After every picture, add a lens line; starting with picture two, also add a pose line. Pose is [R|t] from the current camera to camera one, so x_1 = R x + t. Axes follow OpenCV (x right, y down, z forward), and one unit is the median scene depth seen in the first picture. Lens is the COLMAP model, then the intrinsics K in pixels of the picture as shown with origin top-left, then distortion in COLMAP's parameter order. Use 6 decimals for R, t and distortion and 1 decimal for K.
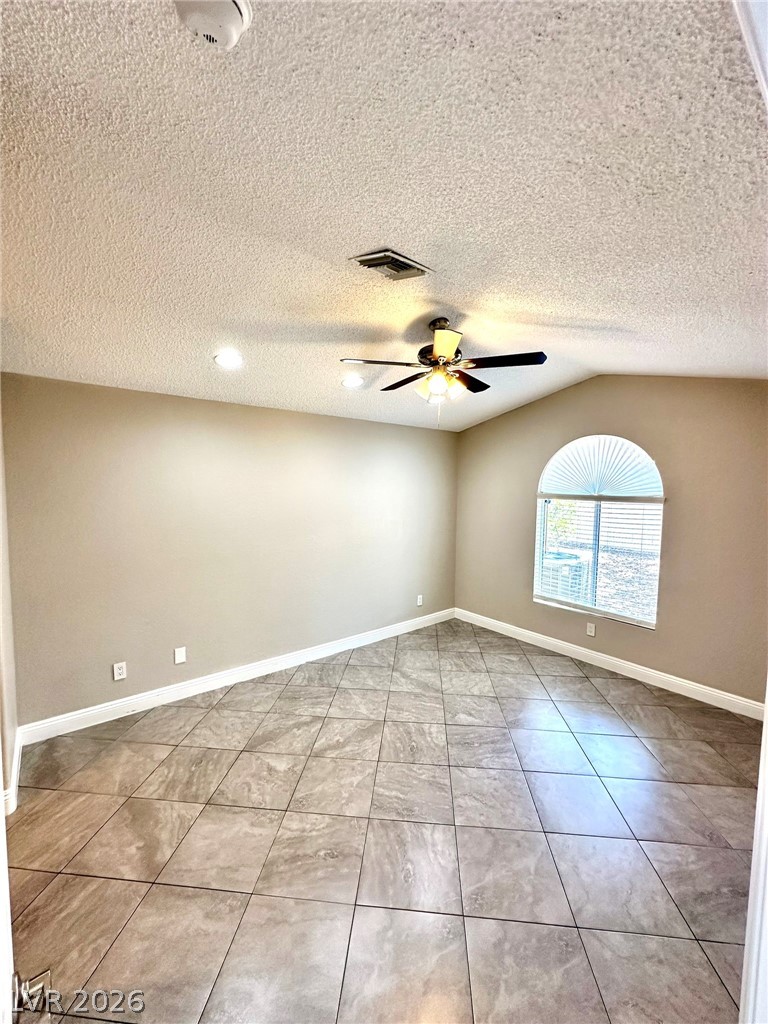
lens RADIAL K [[409.6, 0, 384.2], [0, 409.6, 511.3], [0, 0, 1]] dist [-0.004999, 0.001078]
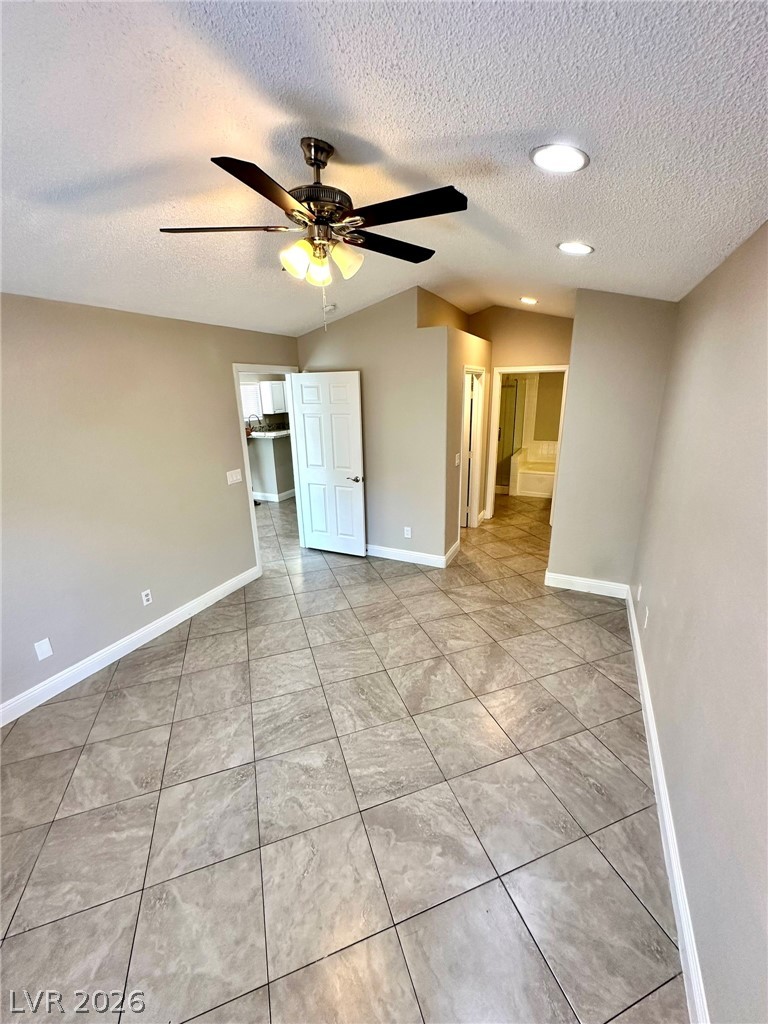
lens RADIAL K [[409.6, 0, 384.2], [0, 409.6, 511.3], [0, 0, 1]] dist [-0.004999, 0.001078]
pose [[-0.907190, 0.129373, -0.400335, 0.350617], [-0.017194, 0.939351, 0.342526, -0.153678], [0.420369, 0.317620, -0.849946, 1.689595]]
